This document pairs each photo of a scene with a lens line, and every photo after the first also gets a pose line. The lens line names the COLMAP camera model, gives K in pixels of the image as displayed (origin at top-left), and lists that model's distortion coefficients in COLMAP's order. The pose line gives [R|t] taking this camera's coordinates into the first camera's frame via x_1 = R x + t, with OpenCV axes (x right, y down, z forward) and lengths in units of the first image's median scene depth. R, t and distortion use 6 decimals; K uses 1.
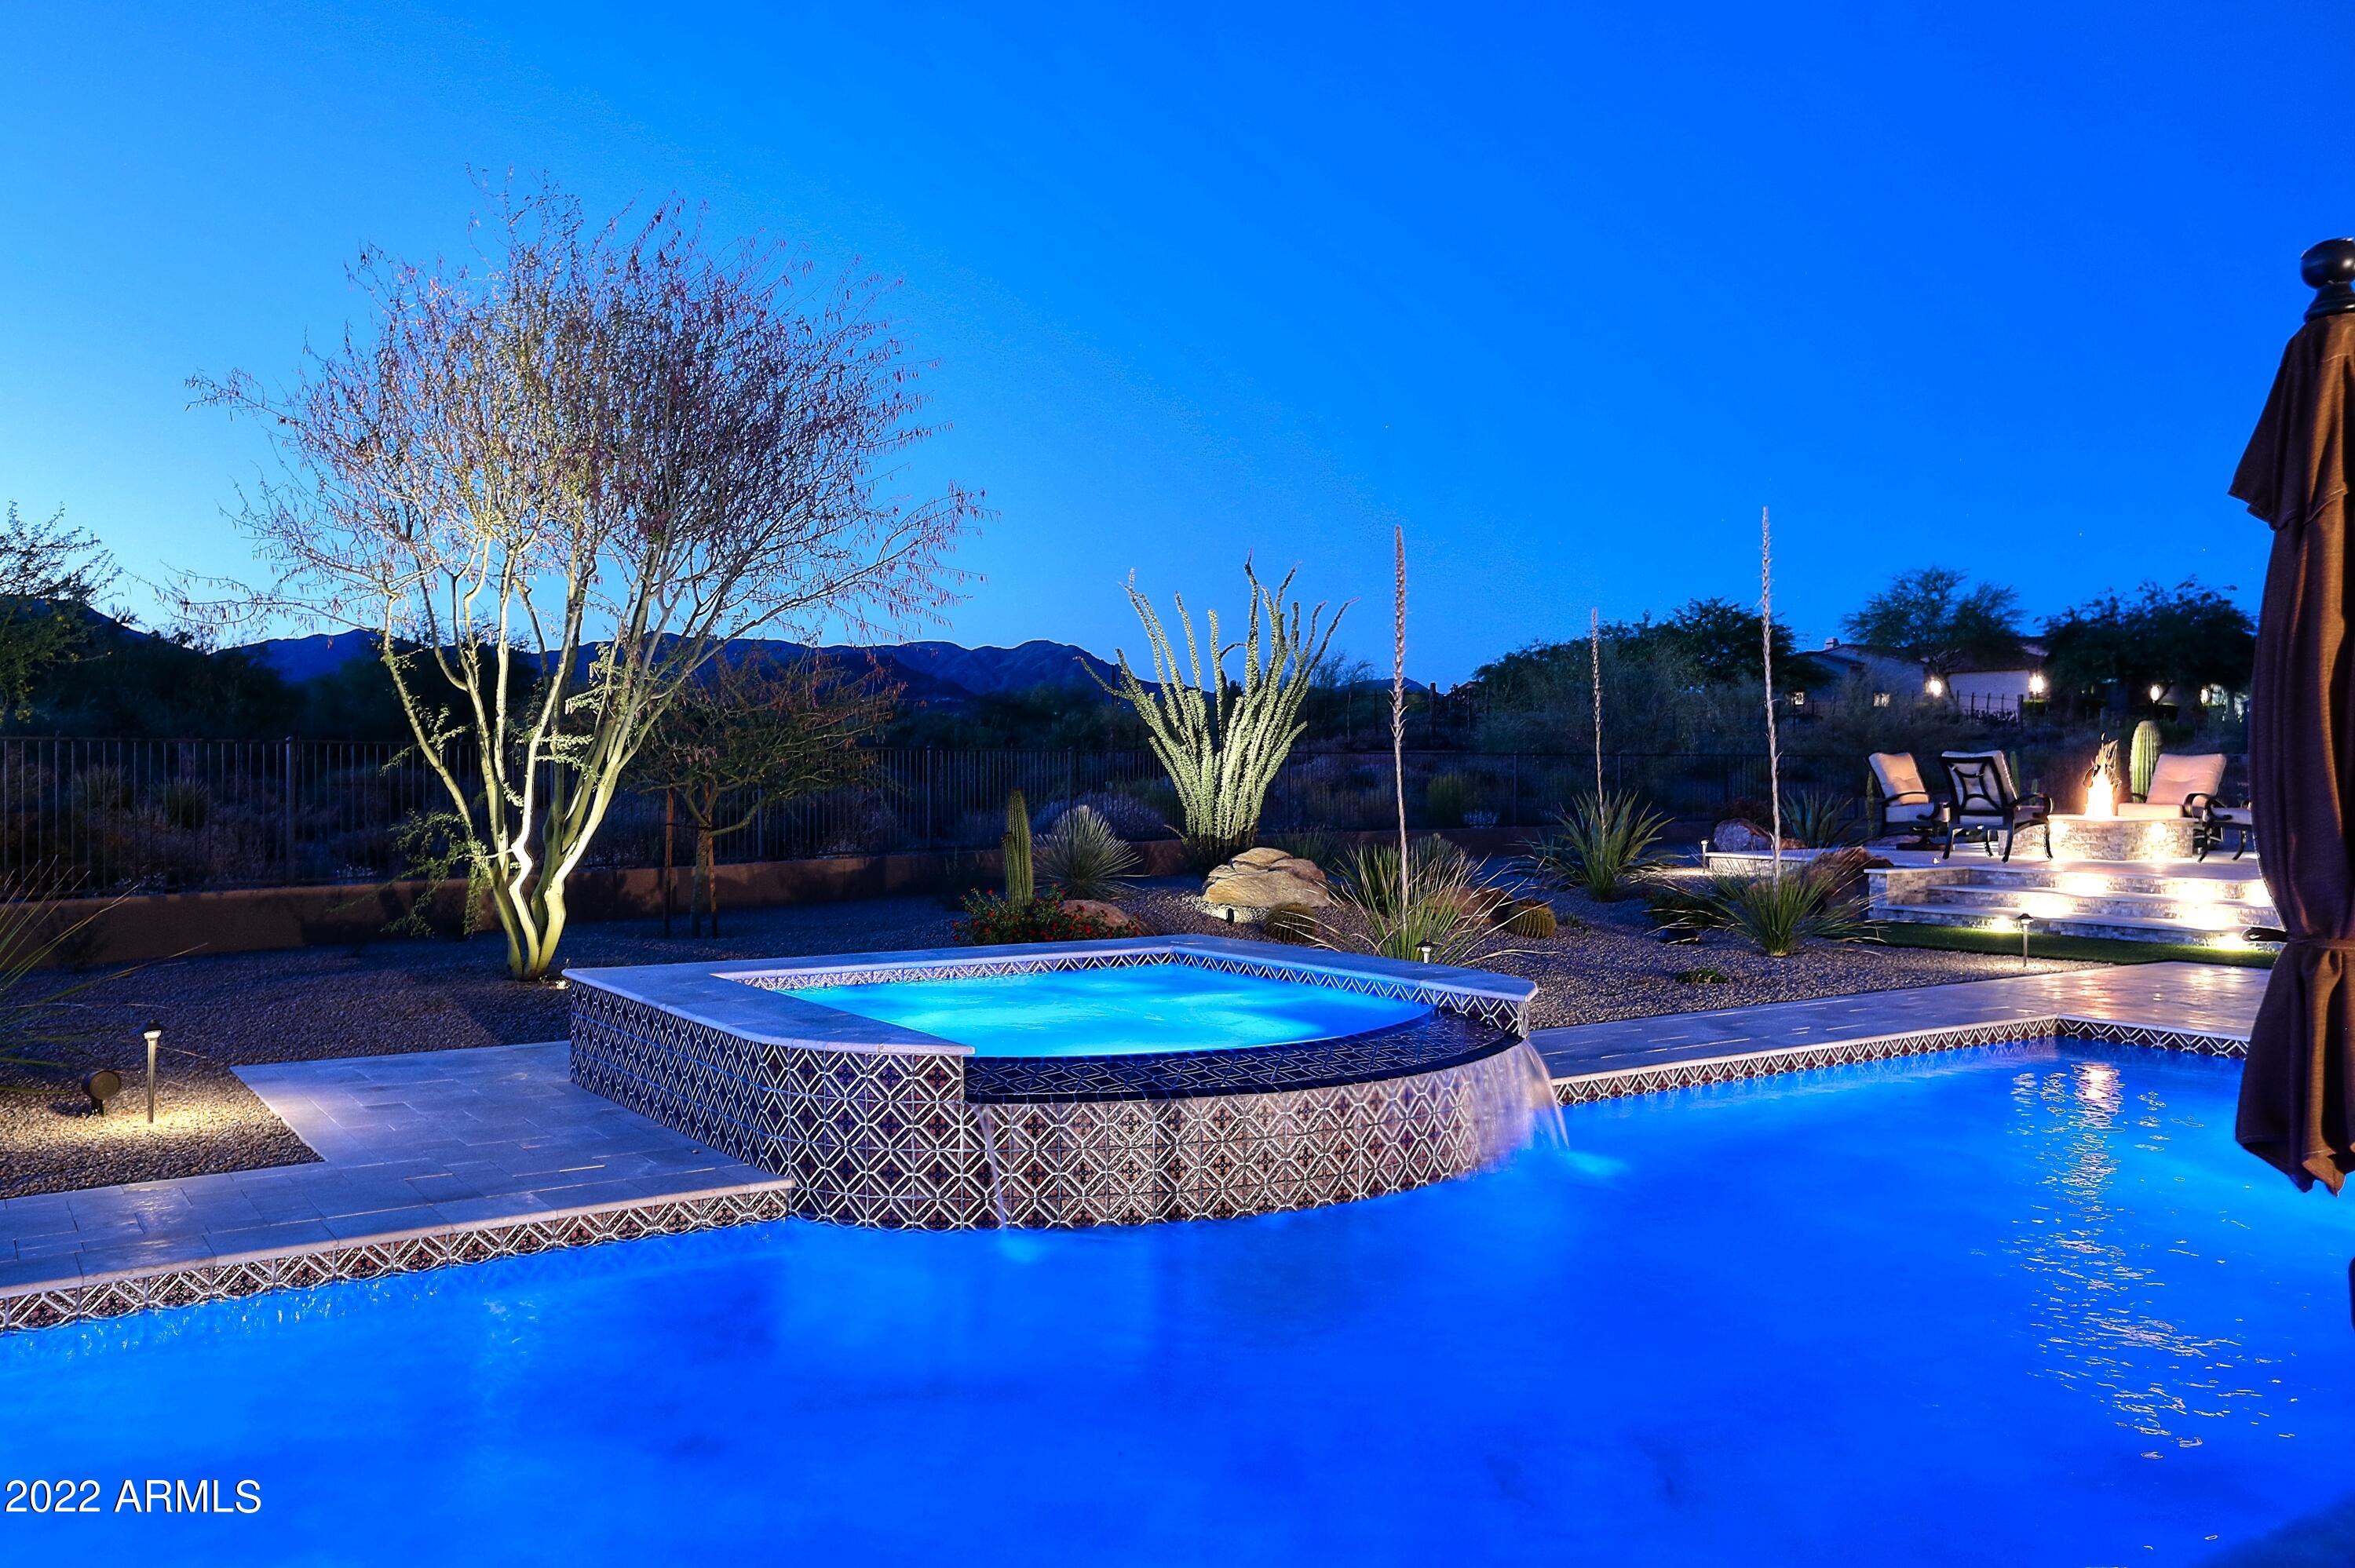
lens RADIAL K [[1880.8, 0, 1176.3], [0, 1880.8, 777.4], [0, 0, 1]] dist [0.043663, 0.003290]
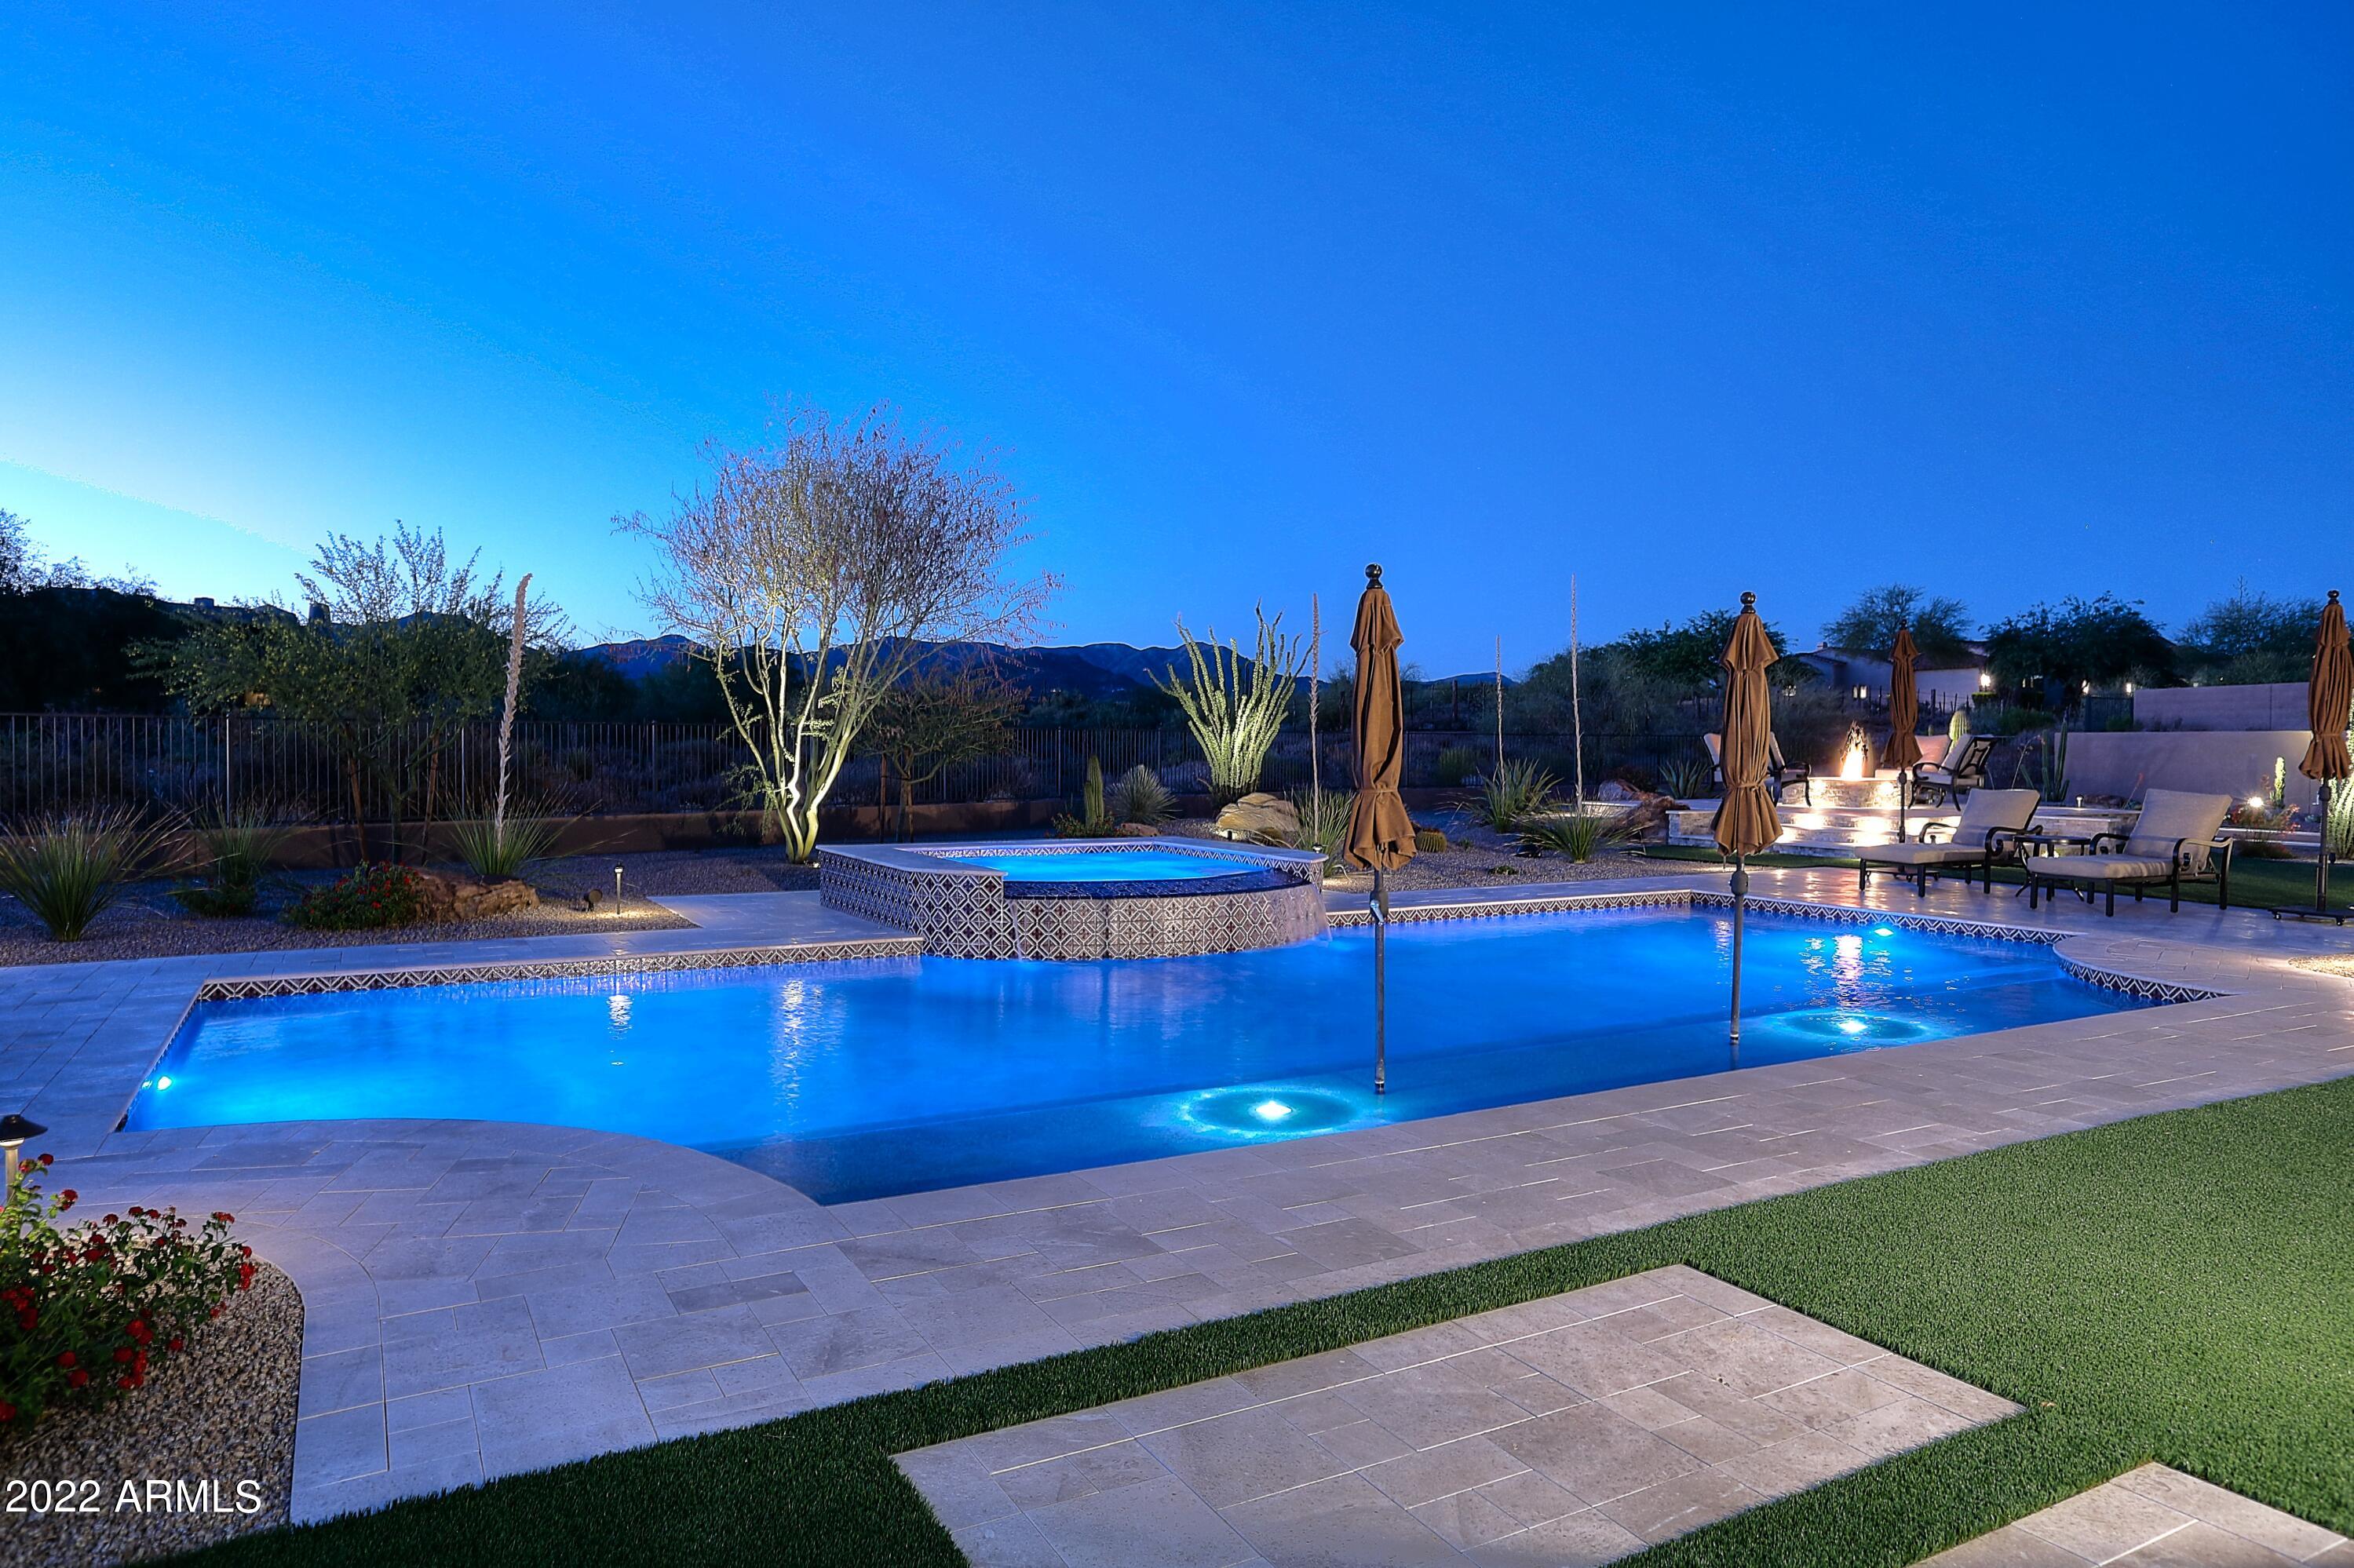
lens RADIAL K [[1522.1, 0, 1181.0], [0, 1522.1, 778.5], [0, 0, 1]] dist [0.000237, 0.001310]
pose [[0.996662, 0.004986, -0.081492, 0.090982], [-0.003625, 0.999852, 0.016836, 0.004611], [0.081563, -0.016484, 0.996532, -0.271362]]
